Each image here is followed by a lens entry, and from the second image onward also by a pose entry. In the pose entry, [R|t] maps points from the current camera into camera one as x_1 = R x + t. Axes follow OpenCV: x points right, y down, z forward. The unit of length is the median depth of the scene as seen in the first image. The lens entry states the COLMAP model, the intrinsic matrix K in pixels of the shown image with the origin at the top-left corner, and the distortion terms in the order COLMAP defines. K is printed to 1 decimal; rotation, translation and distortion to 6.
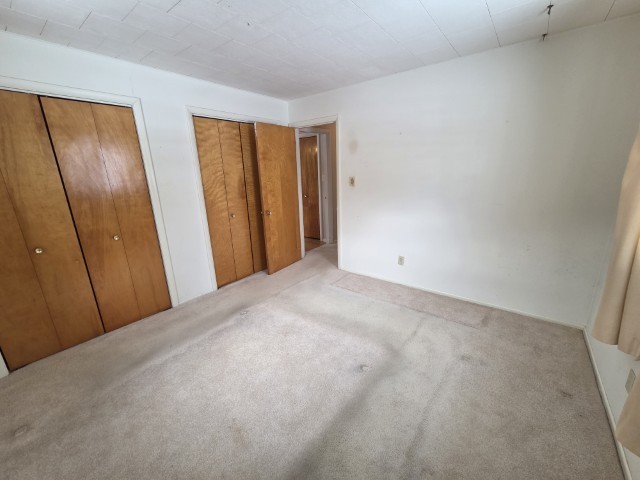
lens RADIAL K [[261.5, 0, 318.0], [0, 261.5, 239.7], [0, 0, 1]] dist [-0.001194, -0.000035]
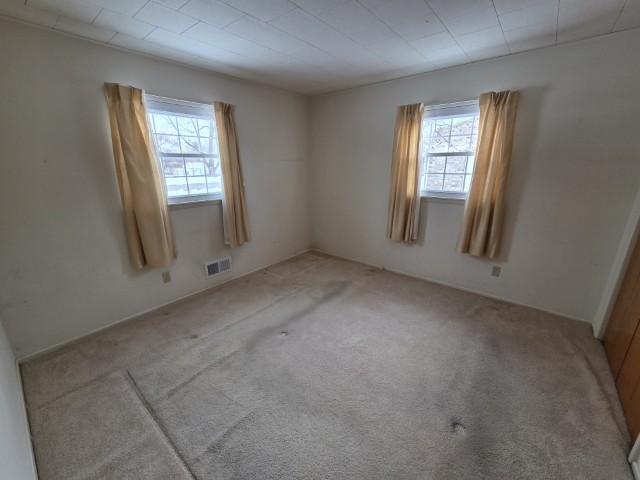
lens RADIAL K [[261.5, 0, 318.0], [0, 261.5, 239.7], [0, 0, 1]] dist [-0.001194, -0.000035]
pose [[-0.998997, 0.032885, 0.030399, -0.015544], [0.043988, 0.847913, 0.528307, -0.353396], [-0.008402, 0.529114, -0.848509, 1.229731]]
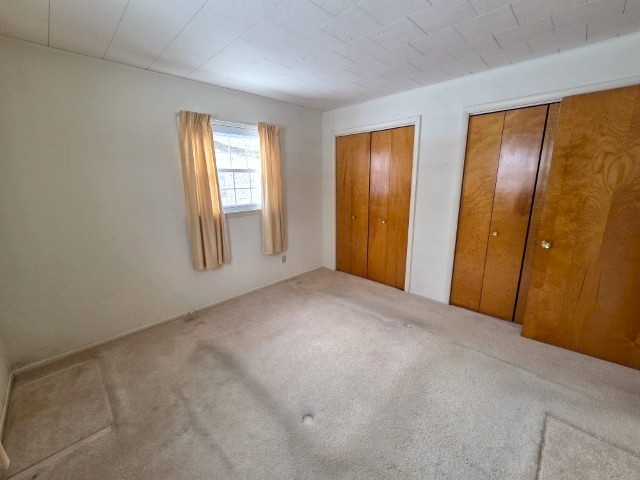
lens RADIAL K [[261.5, 0, 318.0], [0, 261.5, 239.7], [0, 0, 1]] dist [-0.001194, -0.000035]
pose [[-0.108970, 0.254209, -0.960991, 0.569867], [-0.244595, 0.930168, 0.273791, -0.185625], [0.963483, 0.264889, -0.039183, 0.623709]]
